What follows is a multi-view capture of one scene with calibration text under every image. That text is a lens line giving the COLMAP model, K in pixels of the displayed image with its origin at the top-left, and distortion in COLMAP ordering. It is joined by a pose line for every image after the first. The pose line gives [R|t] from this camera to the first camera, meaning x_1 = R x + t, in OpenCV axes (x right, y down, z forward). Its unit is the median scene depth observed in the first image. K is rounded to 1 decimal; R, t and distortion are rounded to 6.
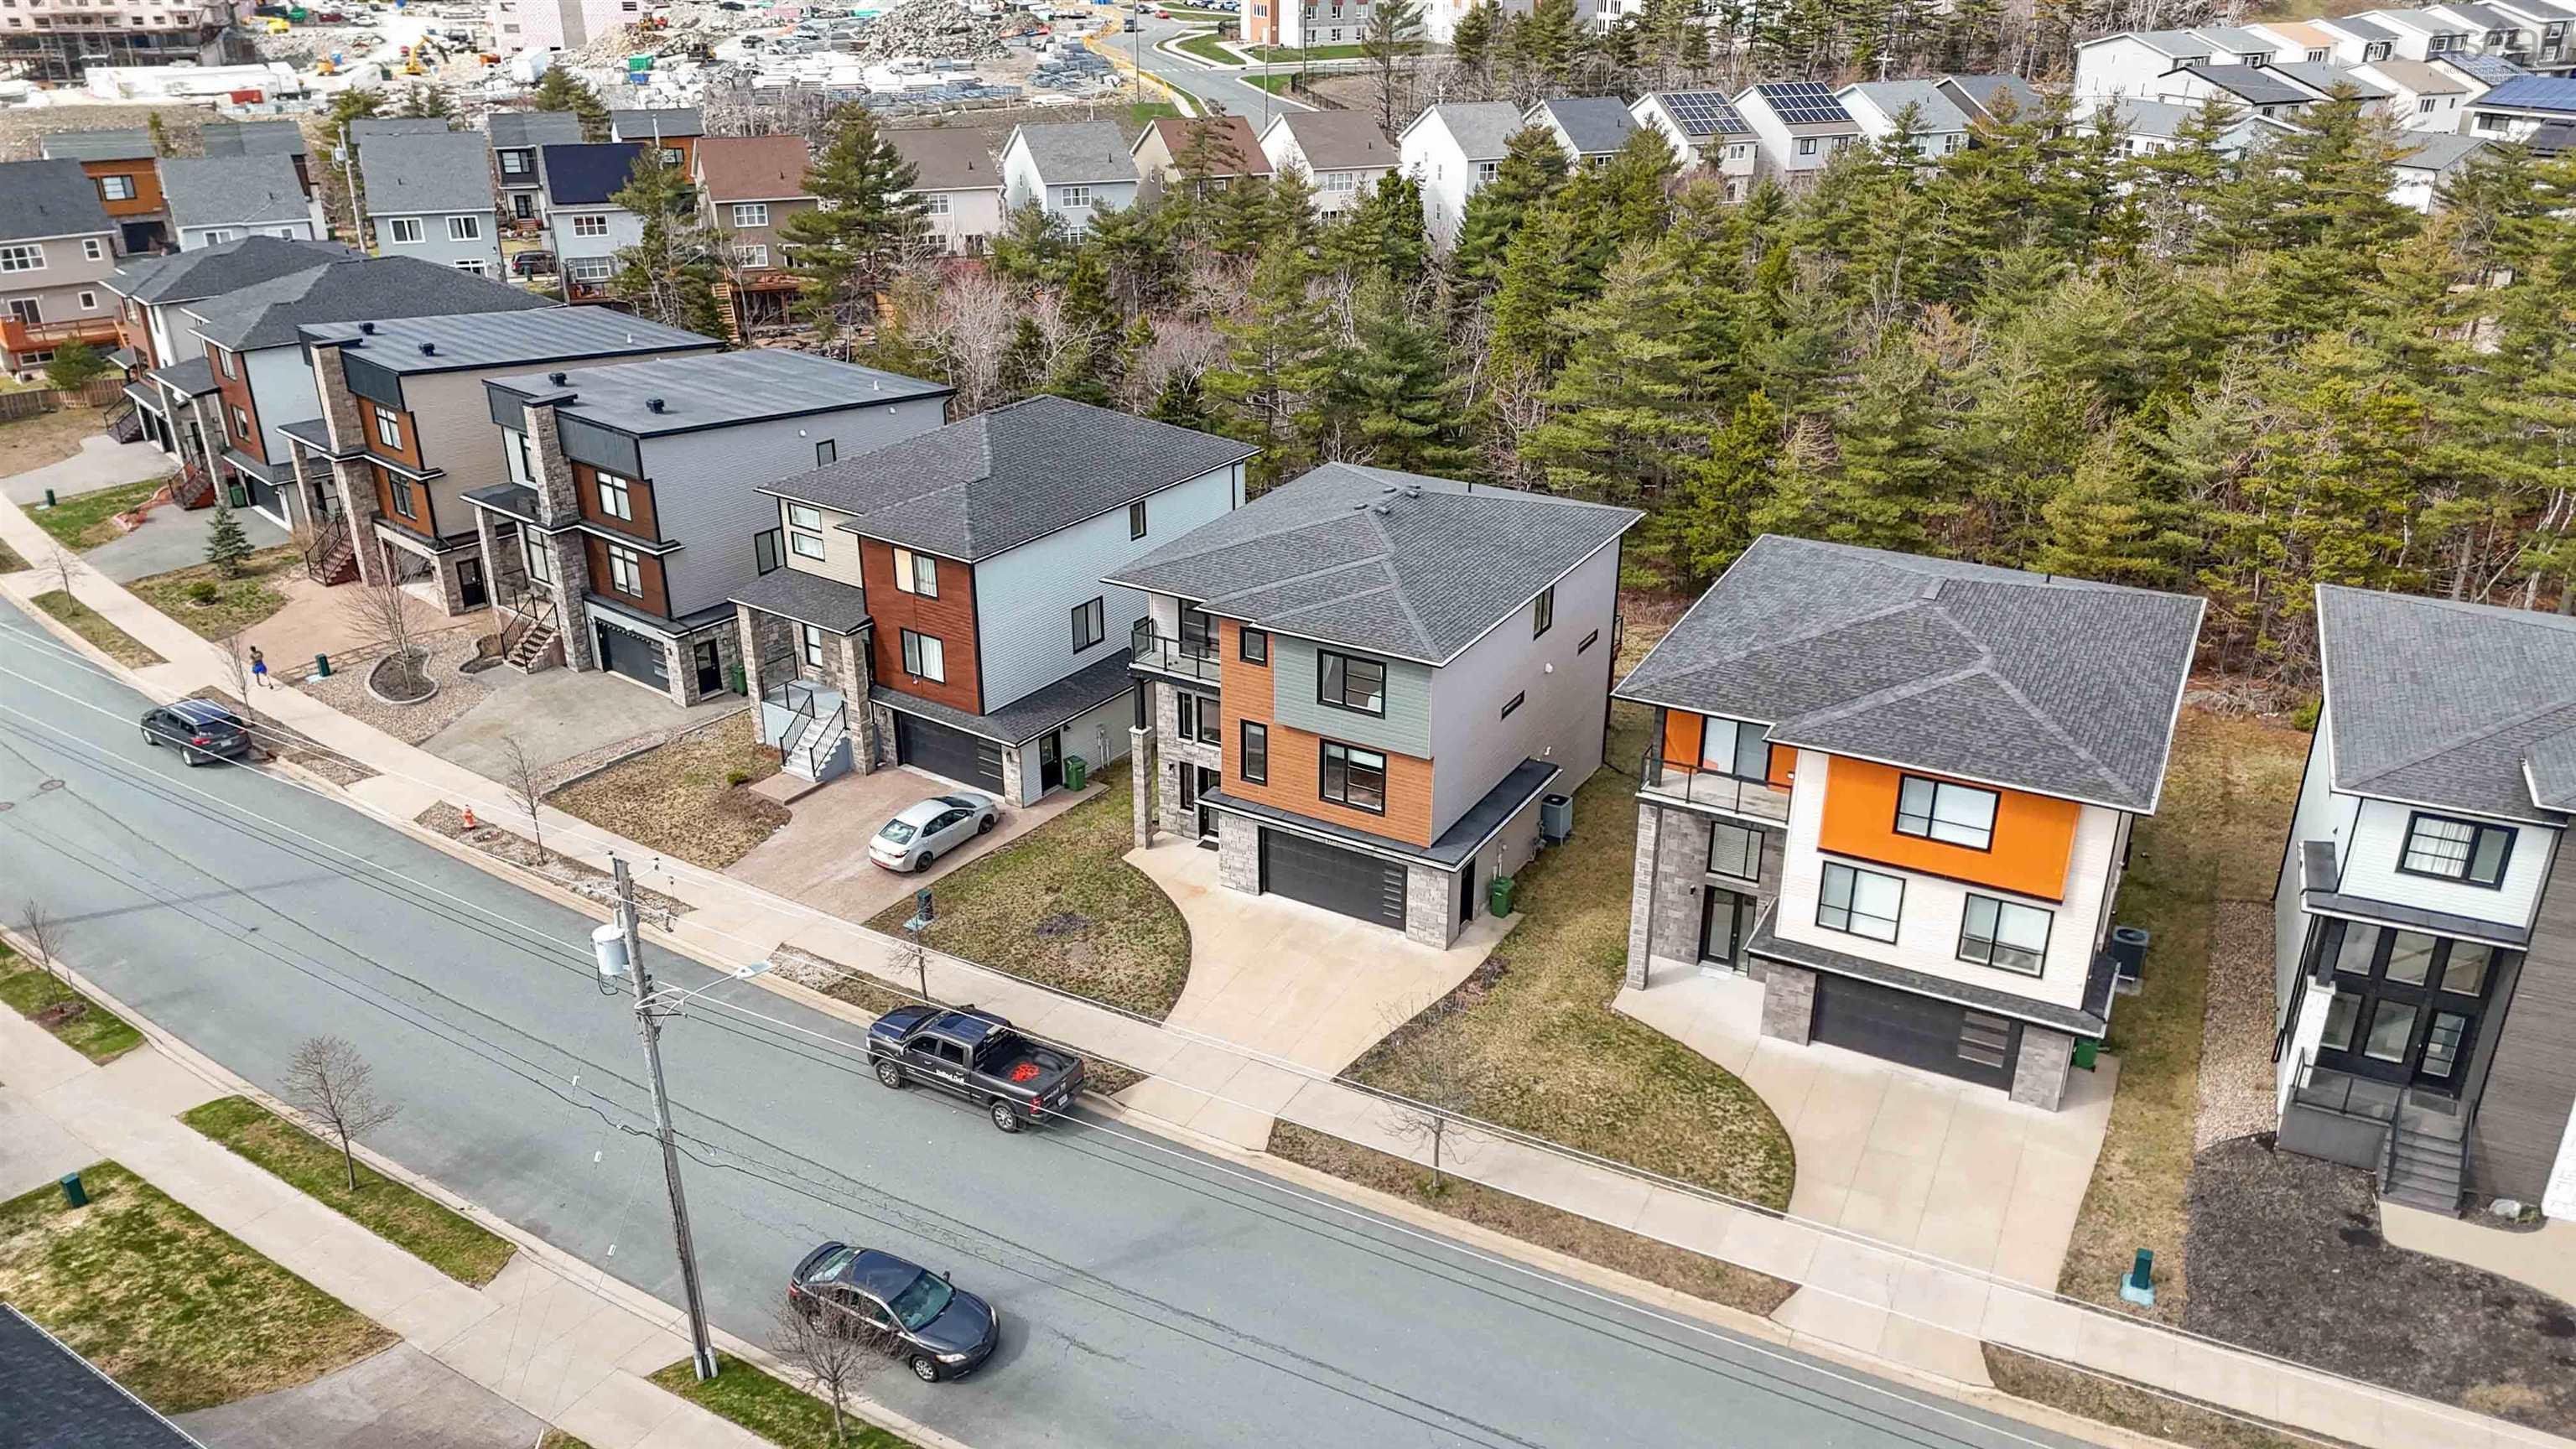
lens RADIAL K [[1882.3, 0, 1288.0], [0, 1882.3, 724.5], [0, 0, 1]] dist [0.076444, -0.078574]
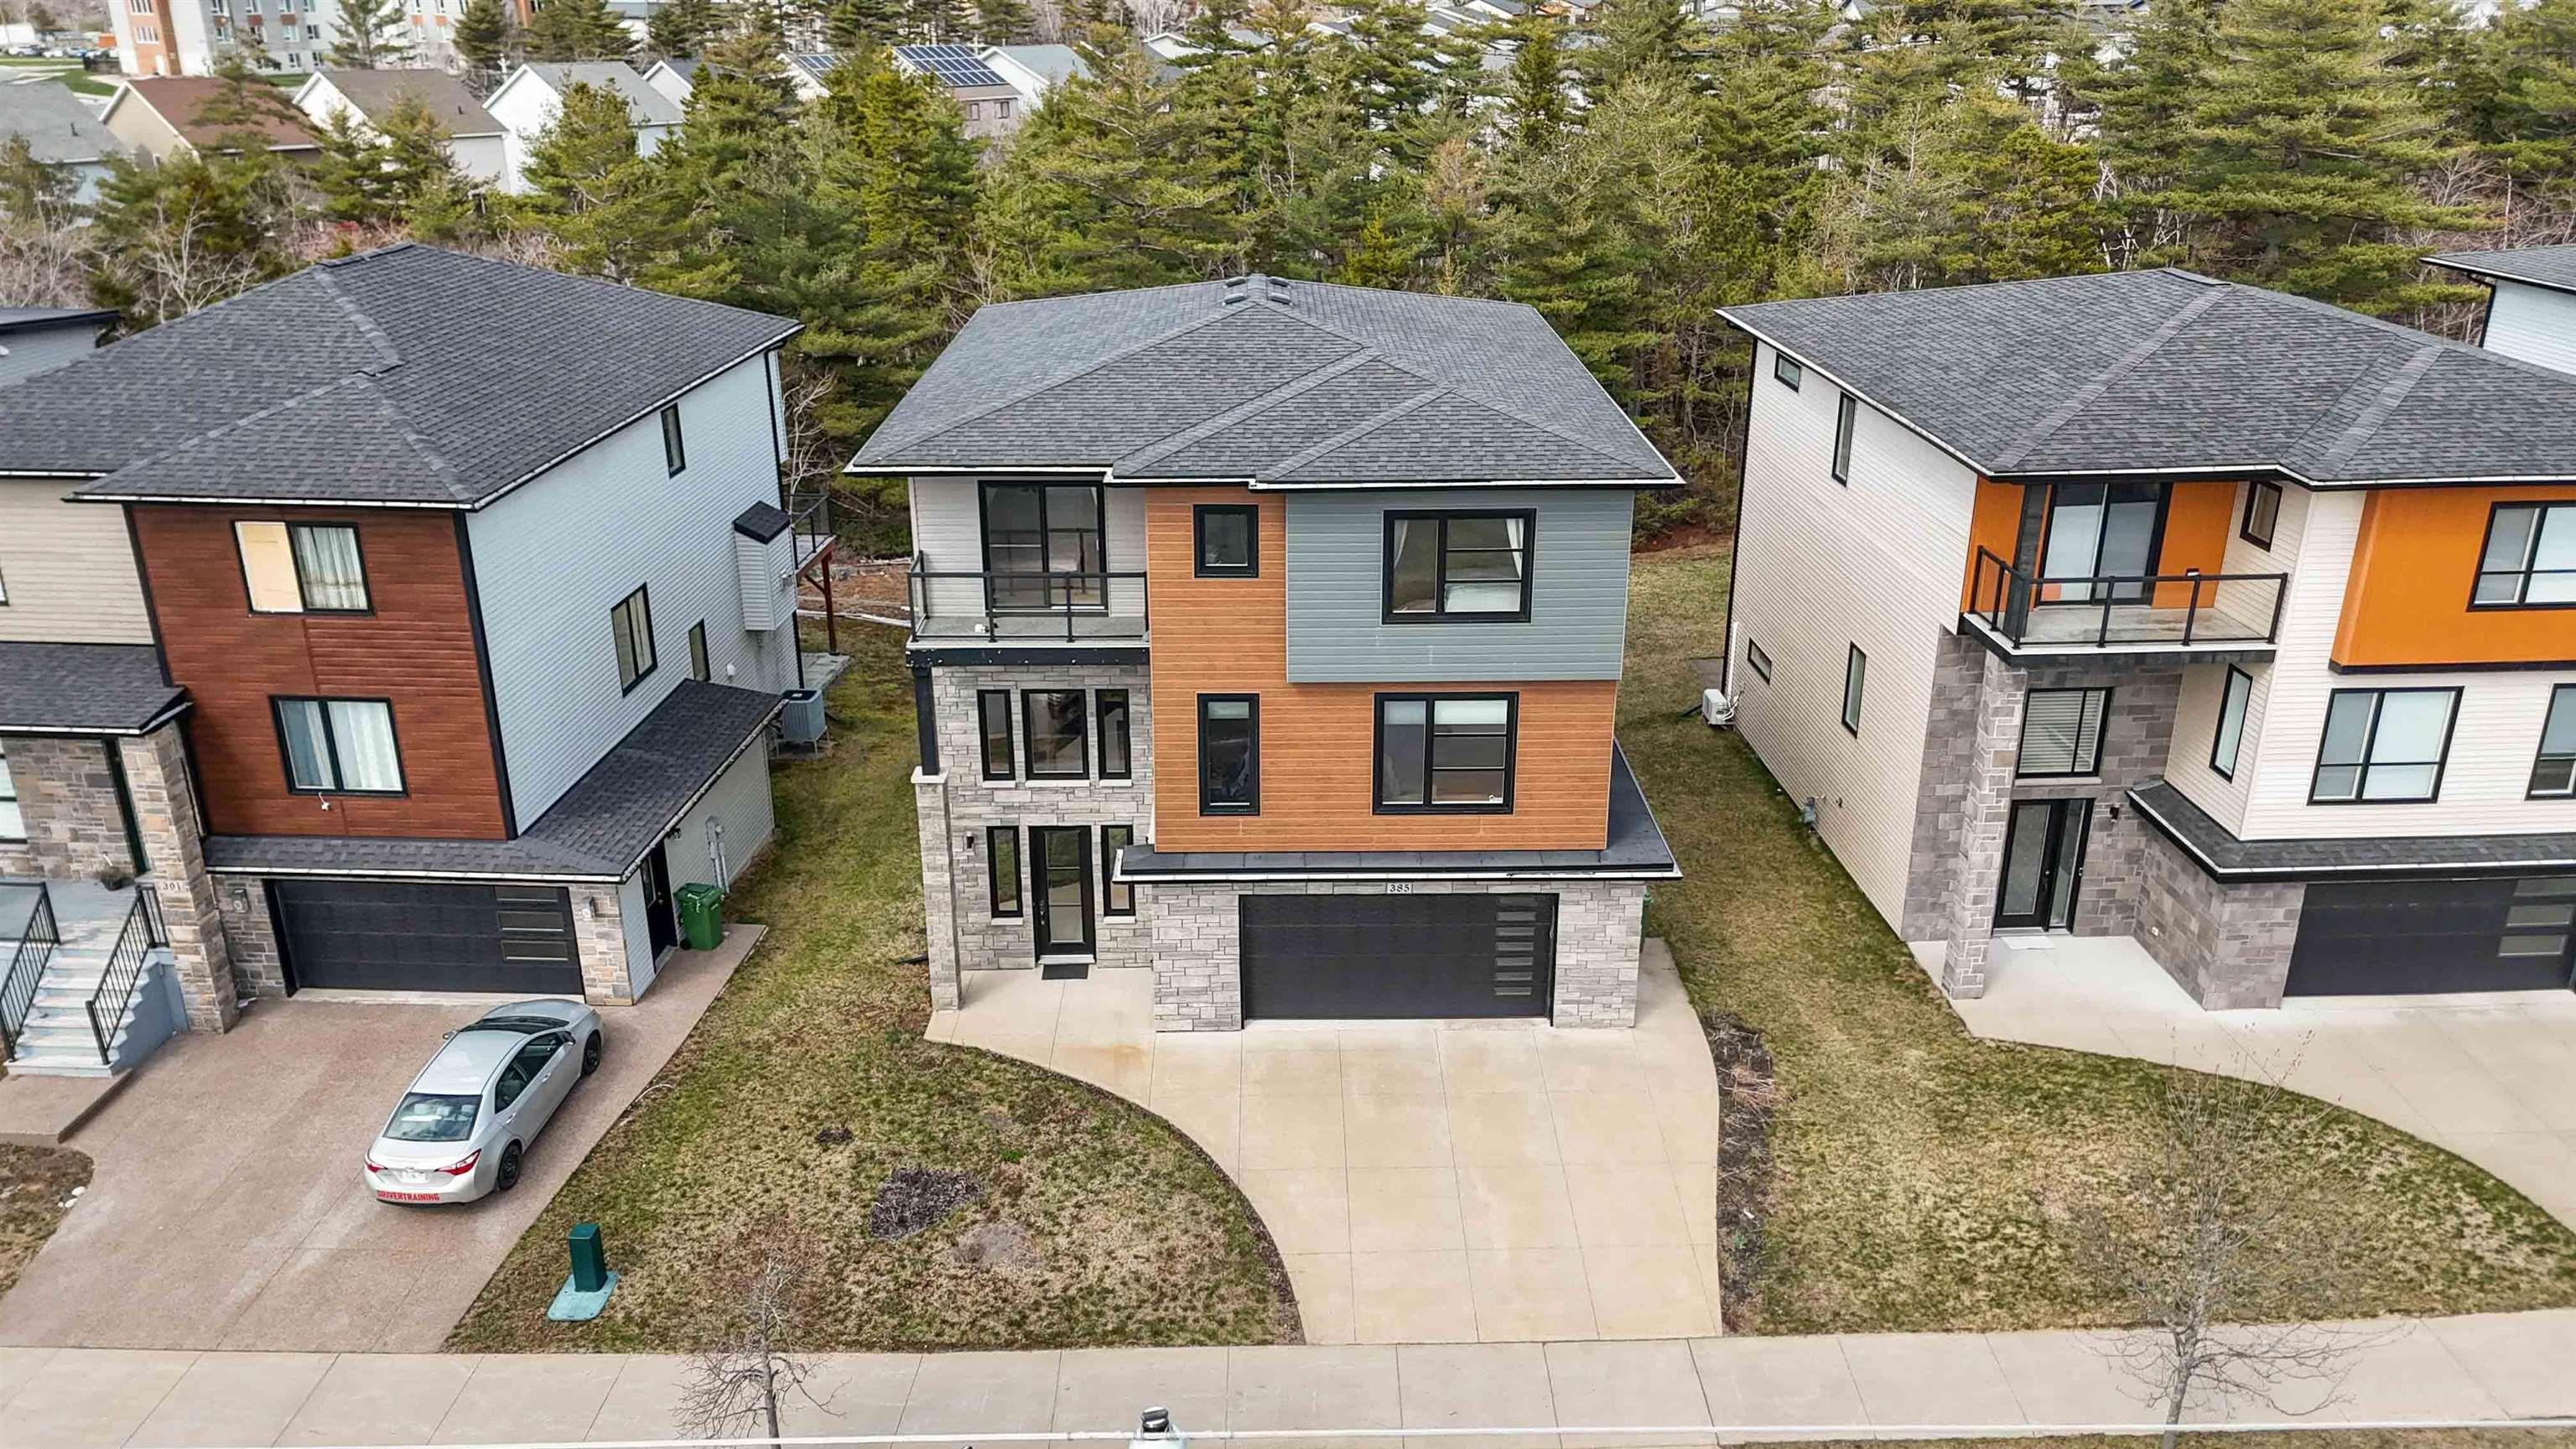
lens RADIAL K [[1882.3, 0, 1288.0], [0, 1882.3, 724.5], [0, 0, 1]] dist [0.076444, -0.078574]
pose [[0.855548, -0.190918, 0.481236, -0.233517], [0.213850, 0.976839, 0.007350, 0.005942], [-0.471493, 0.096623, 0.876561, 0.501772]]
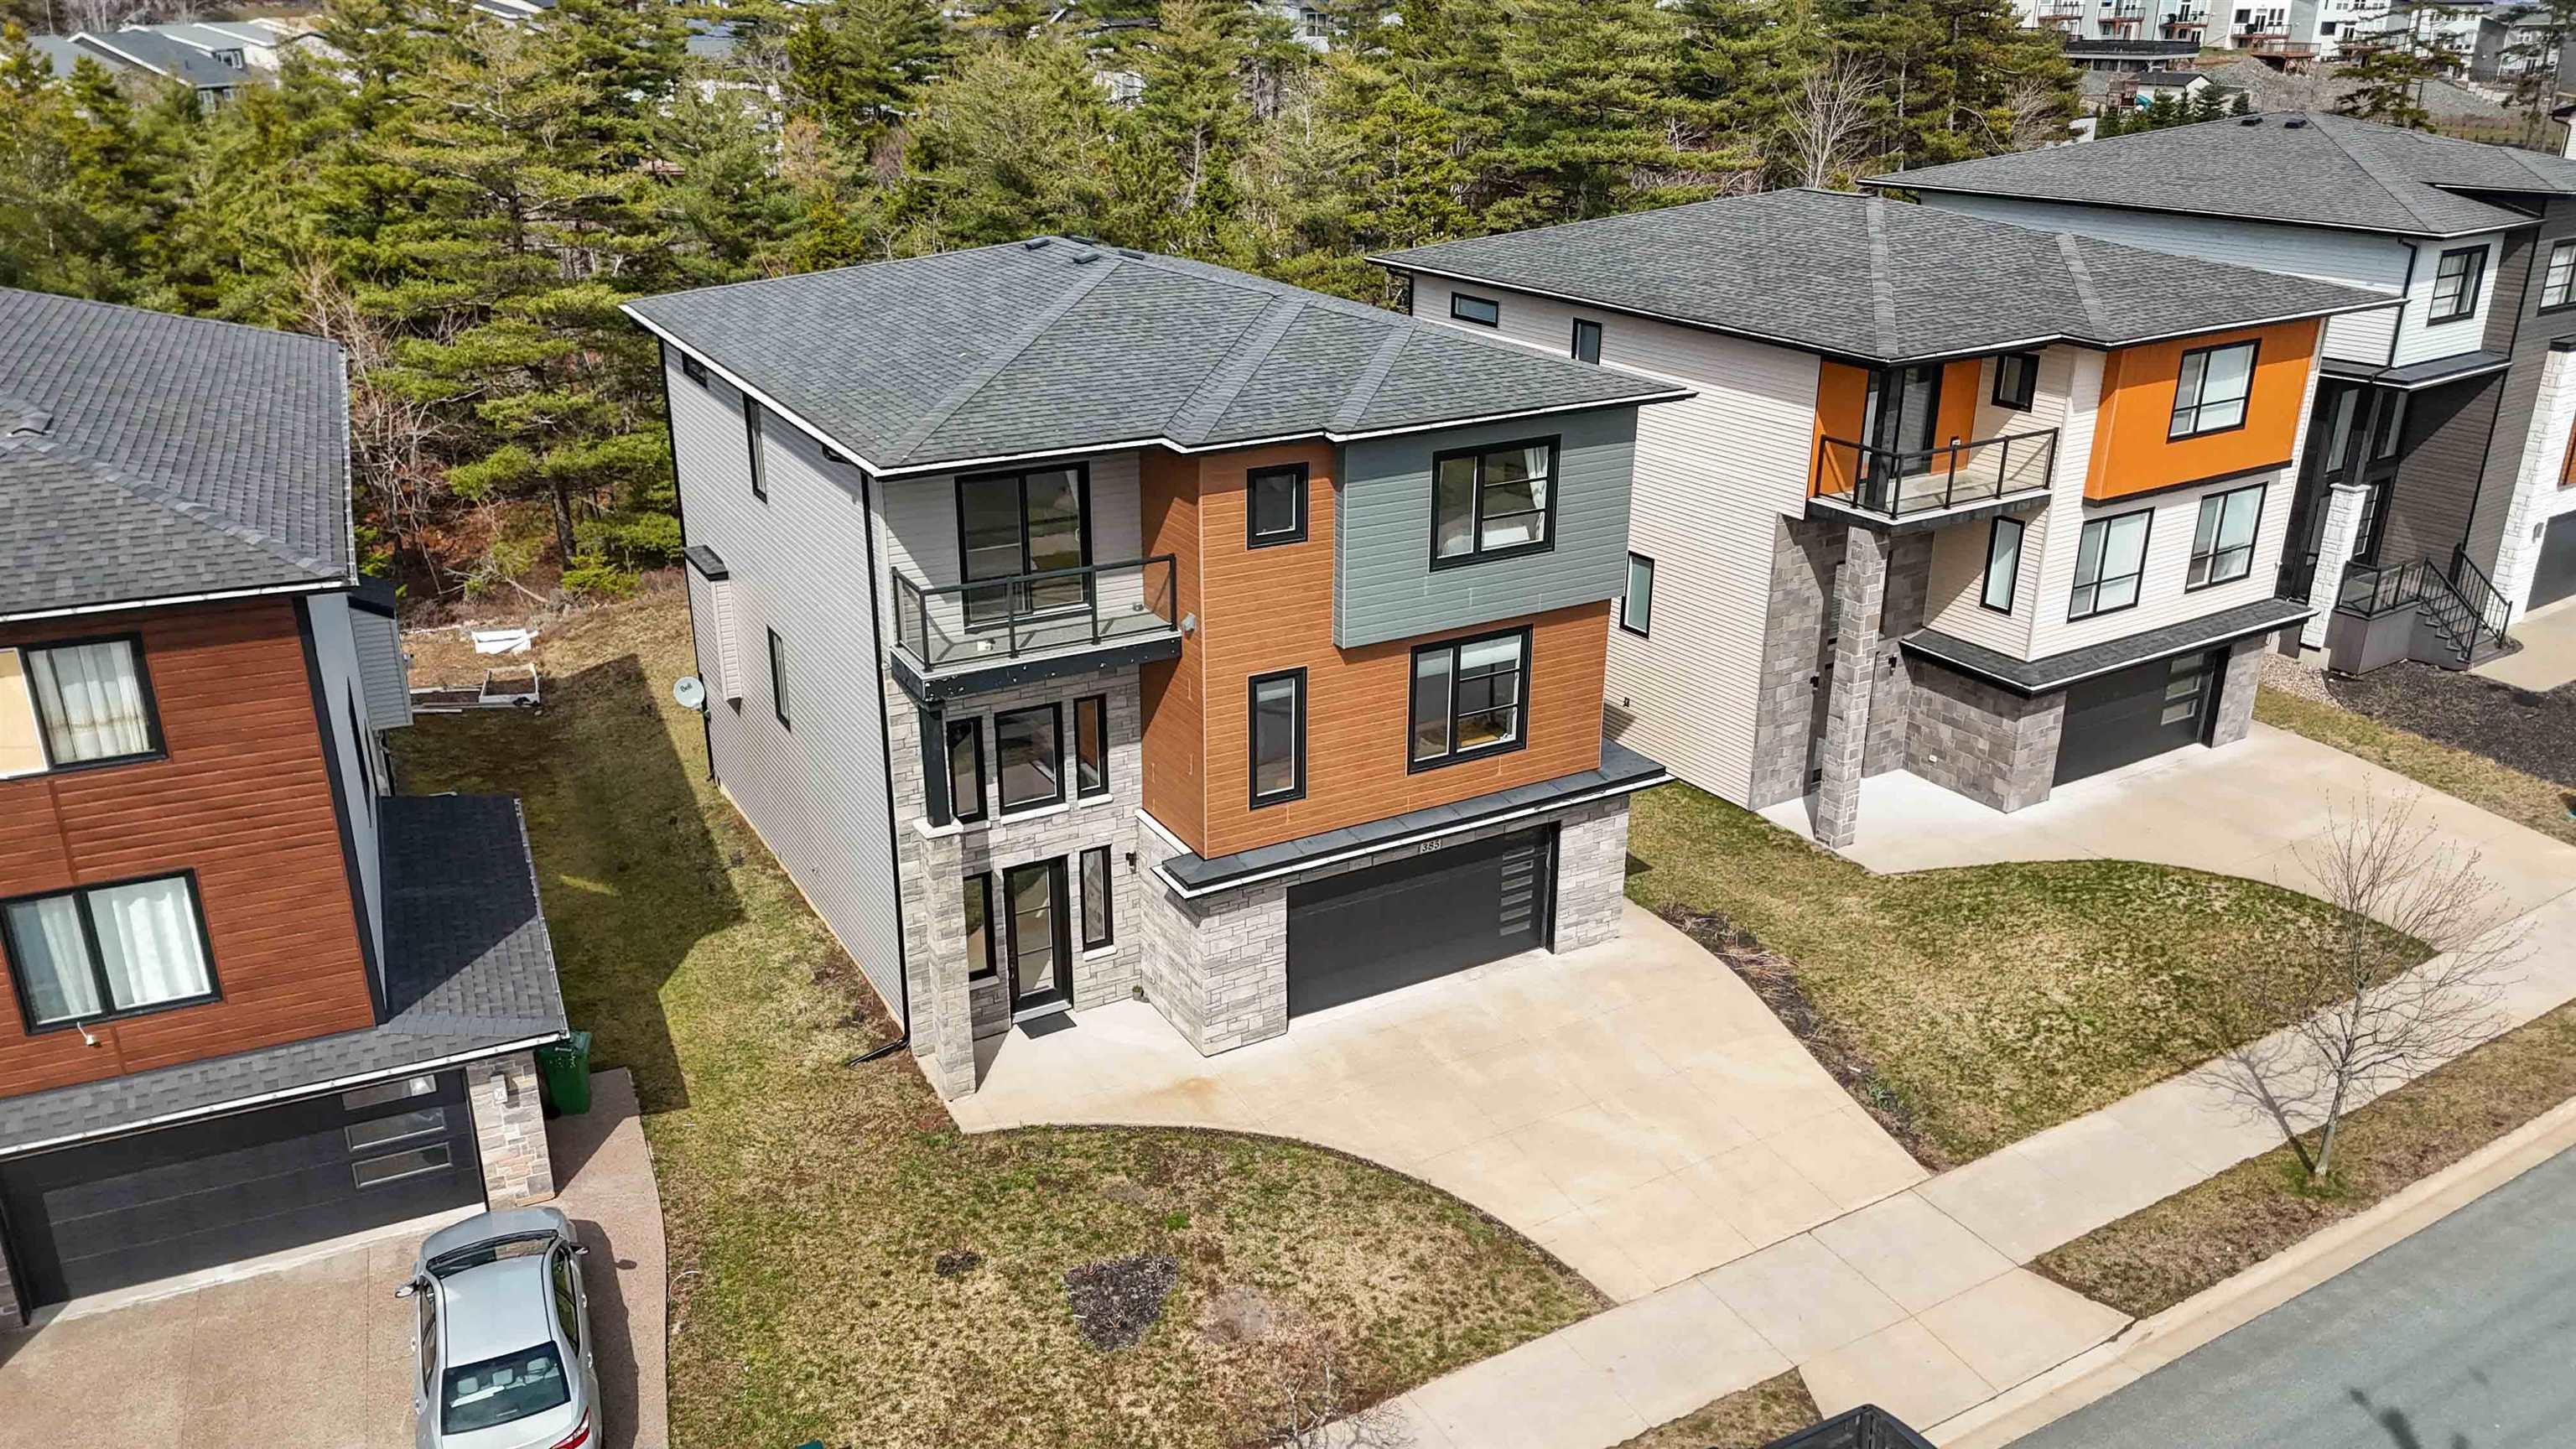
lens RADIAL K [[1882.3, 0, 1288.0], [0, 1882.3, 724.5], [0, 0, 1]] dist [0.076444, -0.078574]
pose [[0.504284, -0.314034, 0.804413, -0.372726], [0.352074, 0.925361, 0.140536, -0.050924], [-0.788506, 0.212343, 0.577208, 0.671140]]
